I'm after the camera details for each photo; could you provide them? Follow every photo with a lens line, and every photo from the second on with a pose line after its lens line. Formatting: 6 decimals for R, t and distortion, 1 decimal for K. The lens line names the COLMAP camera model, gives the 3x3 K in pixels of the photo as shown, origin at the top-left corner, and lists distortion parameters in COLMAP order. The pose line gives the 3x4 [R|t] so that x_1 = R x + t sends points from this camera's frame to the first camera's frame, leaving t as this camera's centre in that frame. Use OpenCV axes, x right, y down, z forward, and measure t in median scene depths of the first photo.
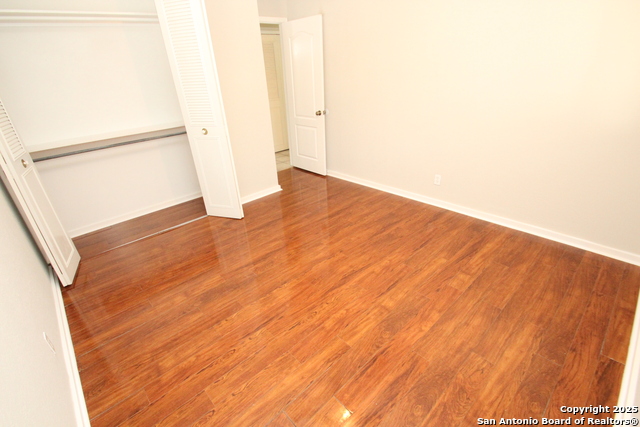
lens RADIAL K [[294.8, 0, 308.7], [0, 294.8, 210.1], [0, 0, 1]] dist [-0.001513, -0.007406]
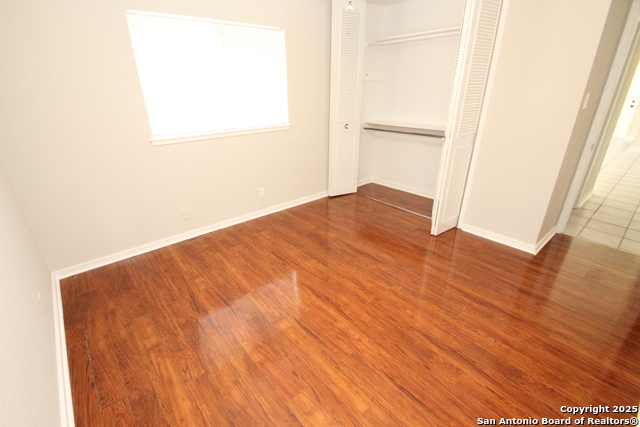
lens RADIAL K [[294.8, 0, 319.0], [0, 294.8, 214.3], [0, 0, 1]] dist [-0.001513, -0.007406]
pose [[-0.010028, 0.451548, -0.892190, 0.898641], [-0.422538, 0.806751, 0.413055, -0.399024], [0.906290, 0.381126, 0.182706, 0.717783]]
